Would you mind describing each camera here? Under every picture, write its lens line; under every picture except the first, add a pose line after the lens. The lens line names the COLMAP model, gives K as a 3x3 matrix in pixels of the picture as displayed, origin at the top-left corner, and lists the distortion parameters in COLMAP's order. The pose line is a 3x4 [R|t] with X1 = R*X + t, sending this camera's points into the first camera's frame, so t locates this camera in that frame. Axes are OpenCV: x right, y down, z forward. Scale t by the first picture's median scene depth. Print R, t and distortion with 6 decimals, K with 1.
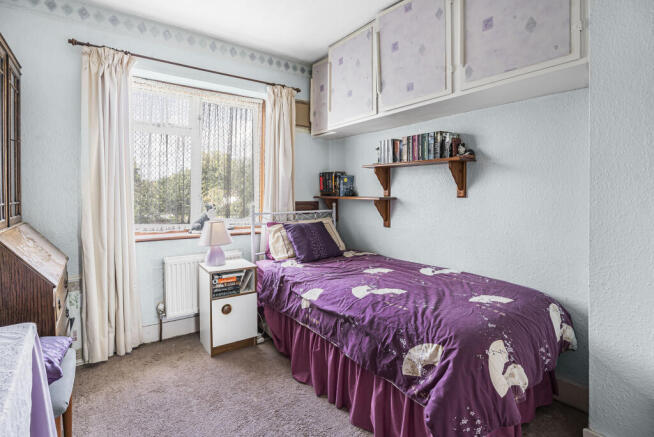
lens RADIAL K [[325.5, 0, 325.6], [0, 325.5, 193.8], [0, 0, 1]] dist [-0.031656, 0.014979]
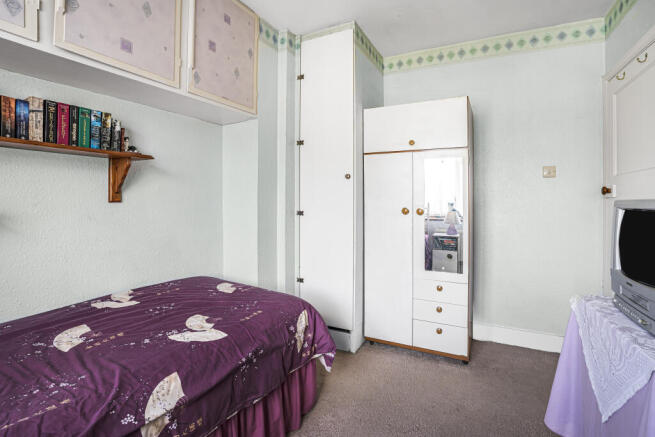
lens RADIAL K [[326.0, 0, 326.1], [0, 326.0, 193.7], [0, 0, 1]] dist [-0.031656, 0.014979]
pose [[-0.431229, 0.001167, 0.902242, -0.532172], [-0.002651, 0.999993, -0.002561, -0.009024], [-0.902239, -0.003497, -0.431223, 0.875343]]
